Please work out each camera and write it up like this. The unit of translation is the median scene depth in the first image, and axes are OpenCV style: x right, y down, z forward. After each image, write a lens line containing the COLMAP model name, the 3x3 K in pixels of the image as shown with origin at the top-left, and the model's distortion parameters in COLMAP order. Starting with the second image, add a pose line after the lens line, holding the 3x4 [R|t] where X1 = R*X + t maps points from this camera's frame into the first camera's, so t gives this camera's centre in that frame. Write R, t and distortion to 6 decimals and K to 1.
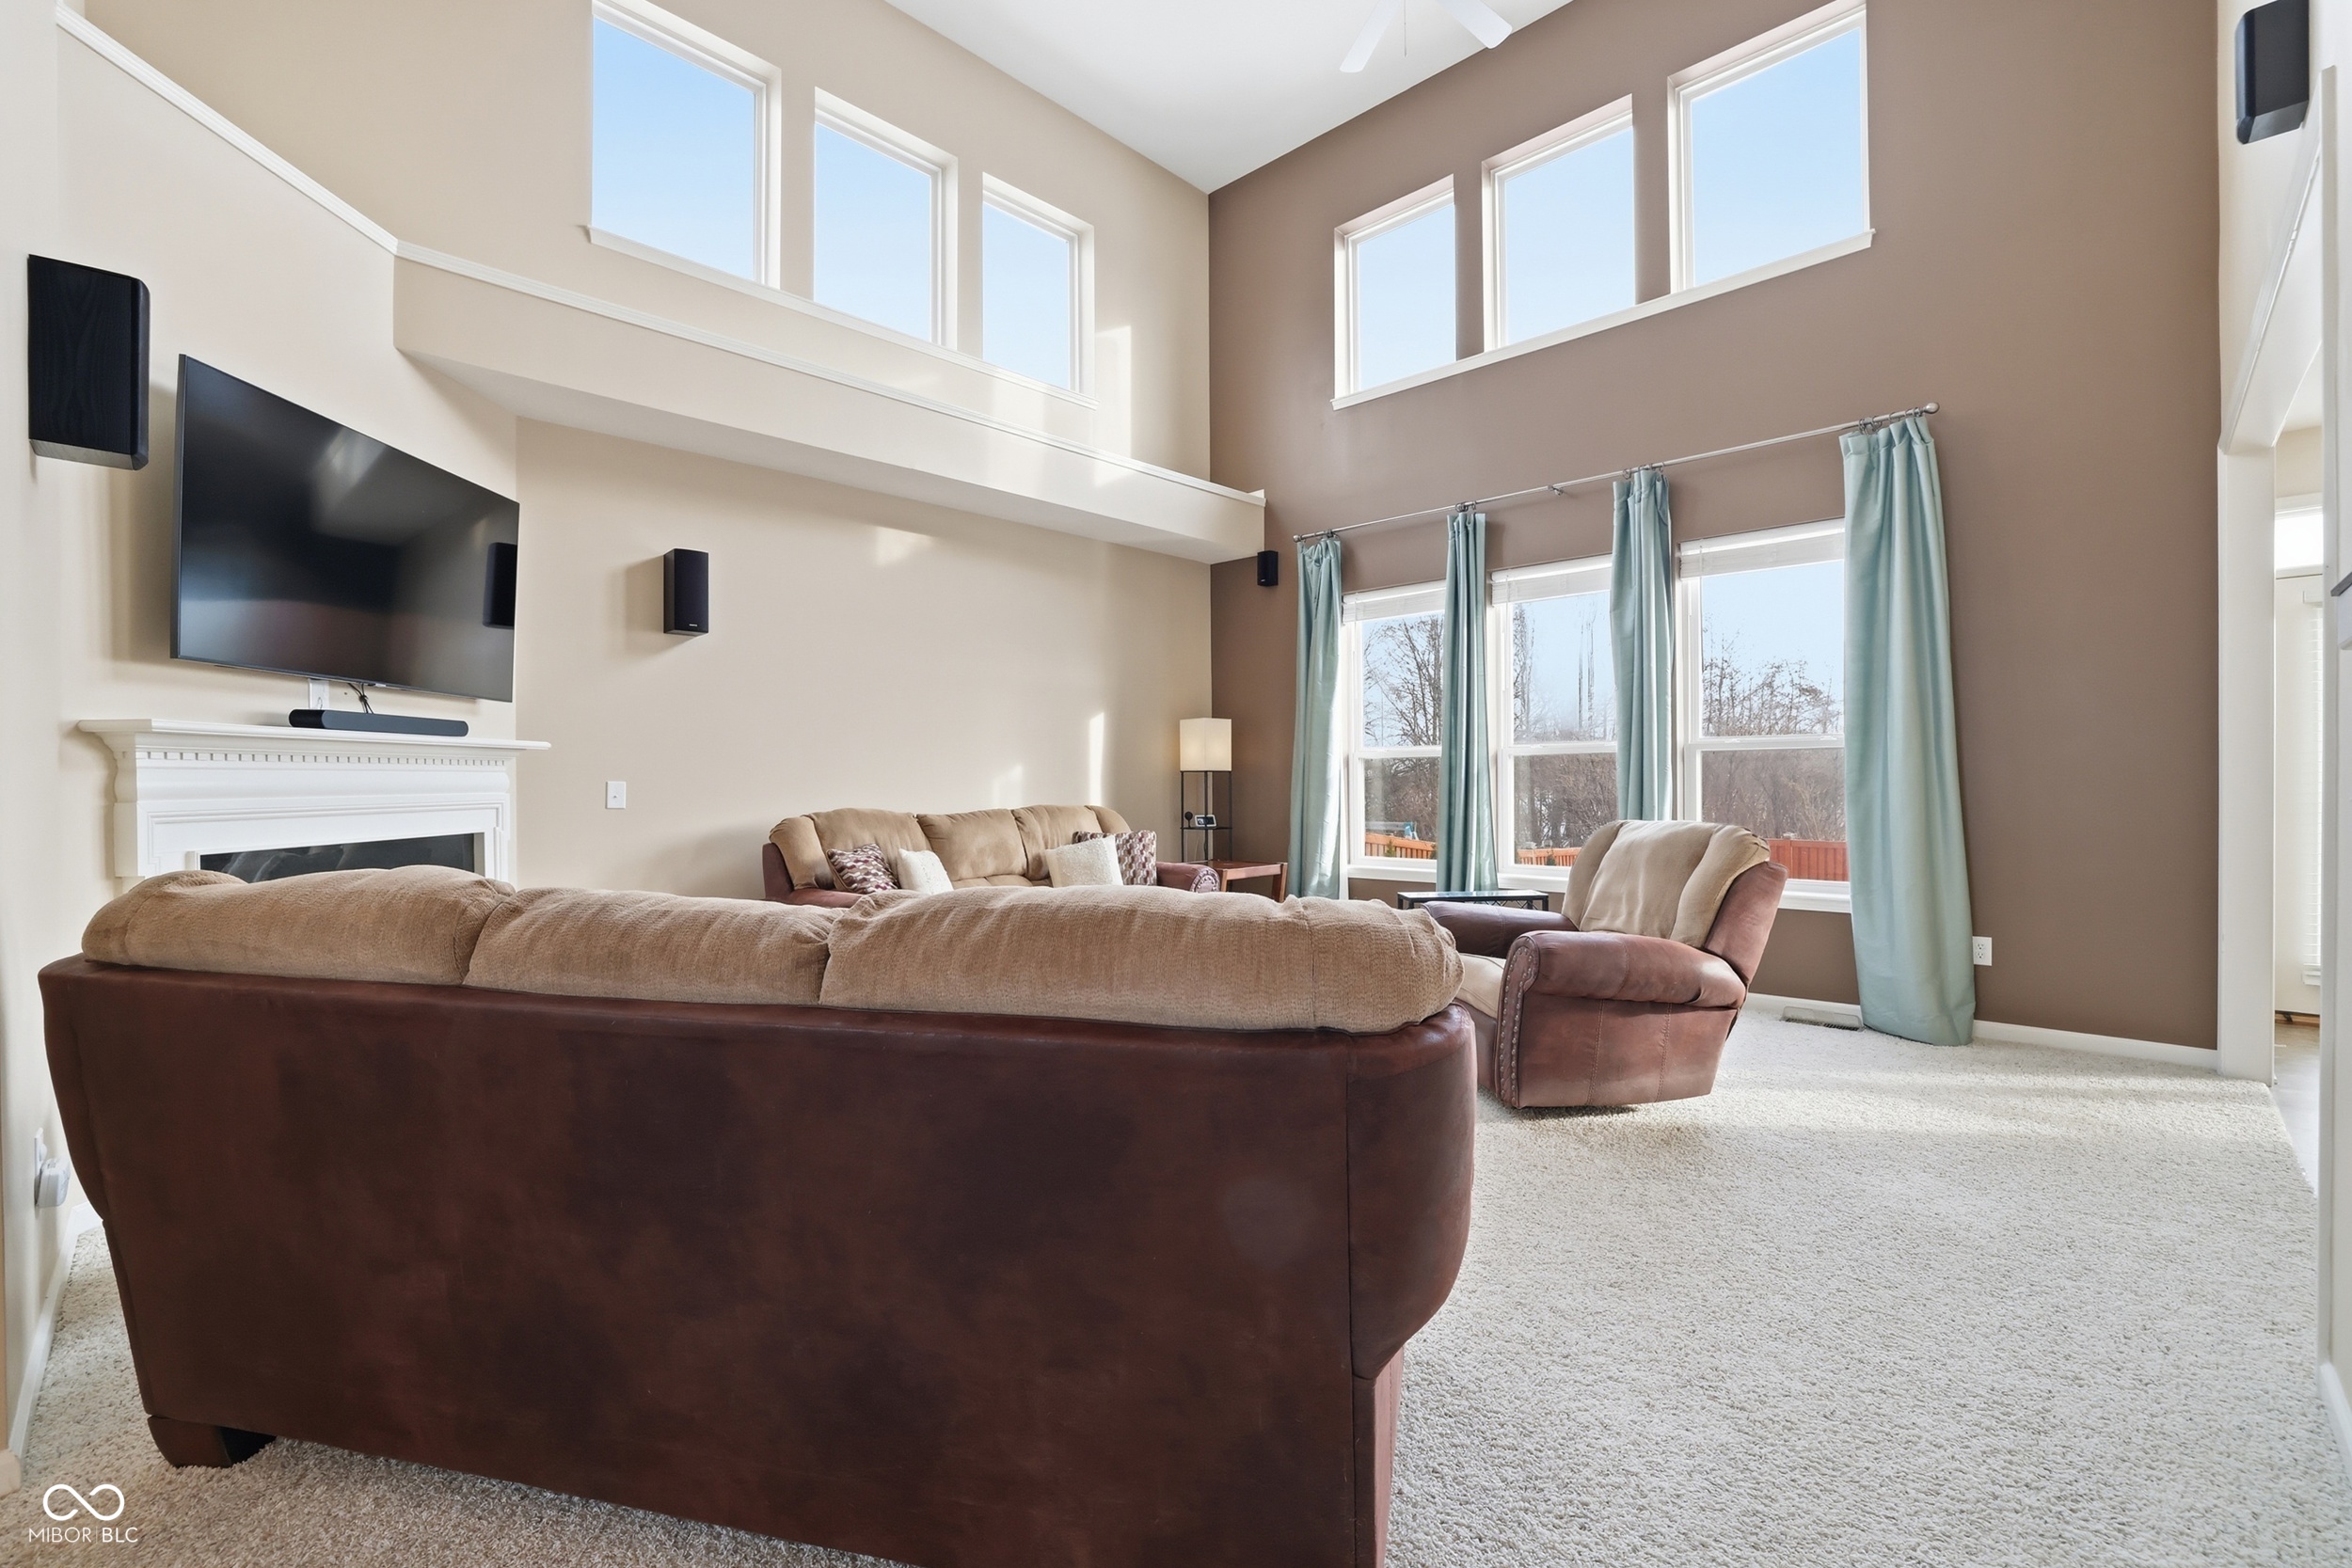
lens RADIAL K [[1019.5, 0, 1179.2], [0, 1019.5, 782.0], [0, 0, 1]] dist [-0.050923, 0.018423]
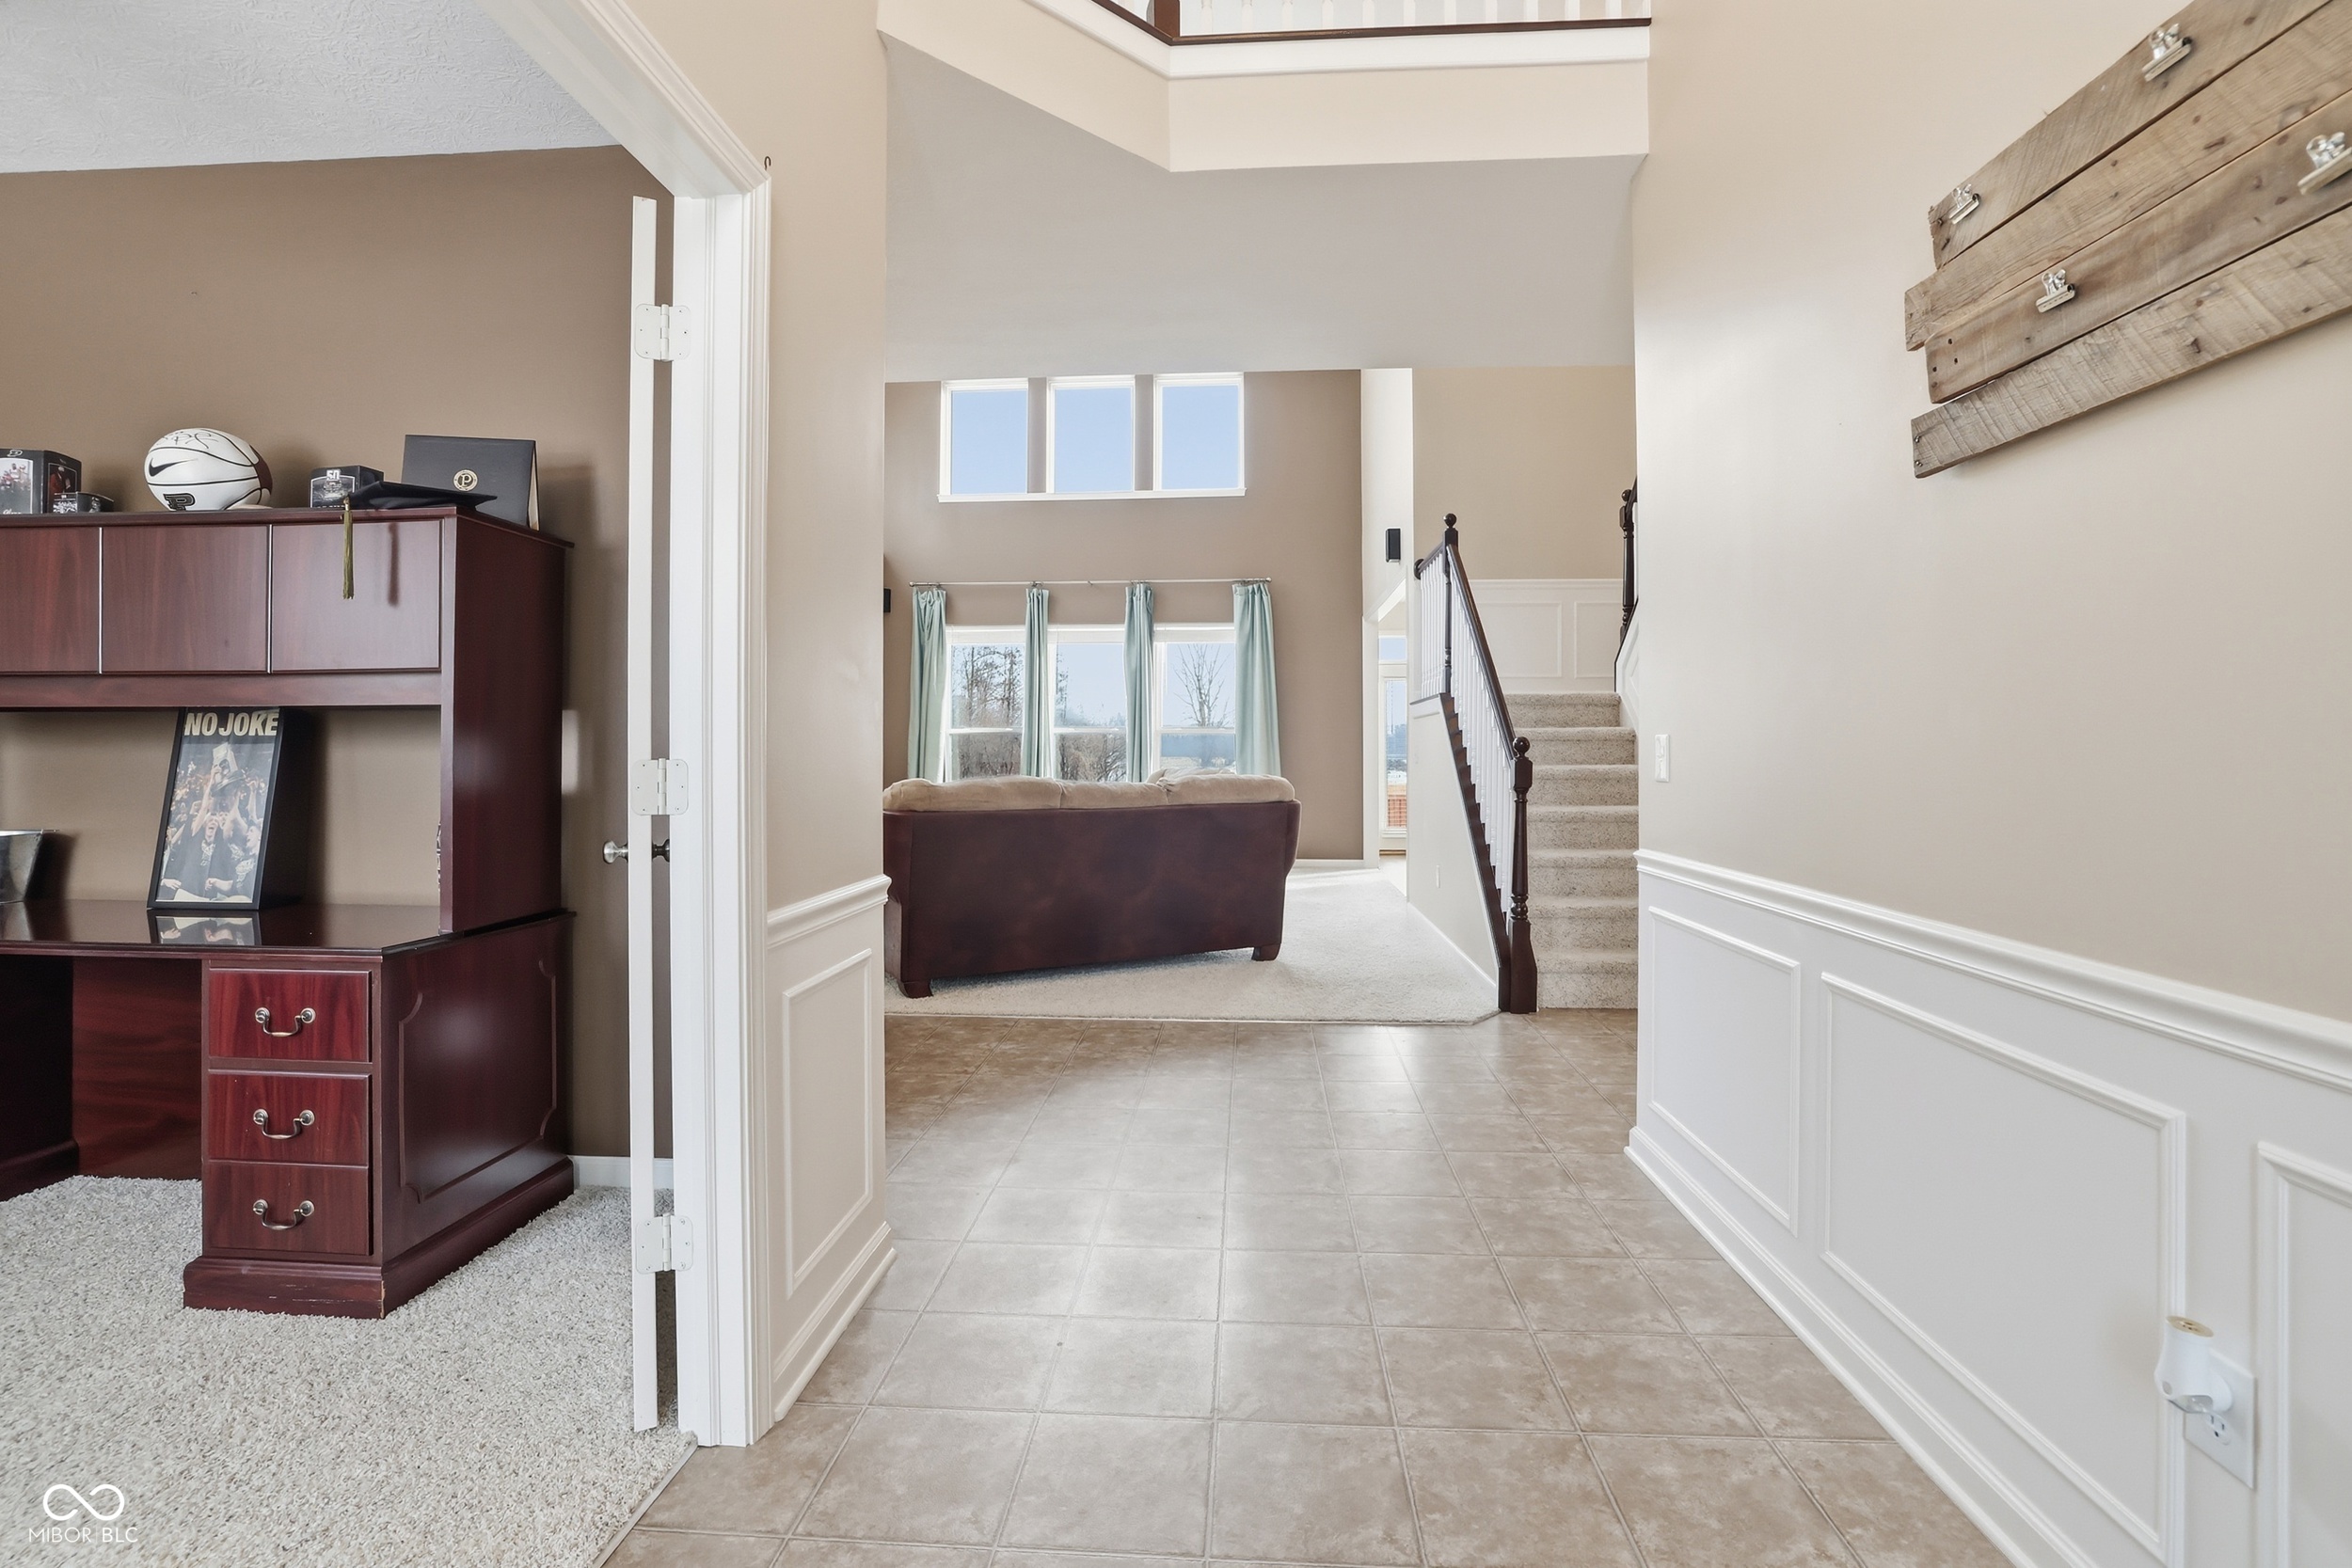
lens RADIAL K [[1019.5, 0, 1179.2], [0, 1019.5, 782.0], [0, 0, 1]] dist [-0.050923, 0.018423]
pose [[0.752359, -0.015372, 0.658574, -0.668182], [0.001014, 0.999754, 0.022177, 0.016592], [-0.658752, -0.016017, 0.752189, -0.433059]]
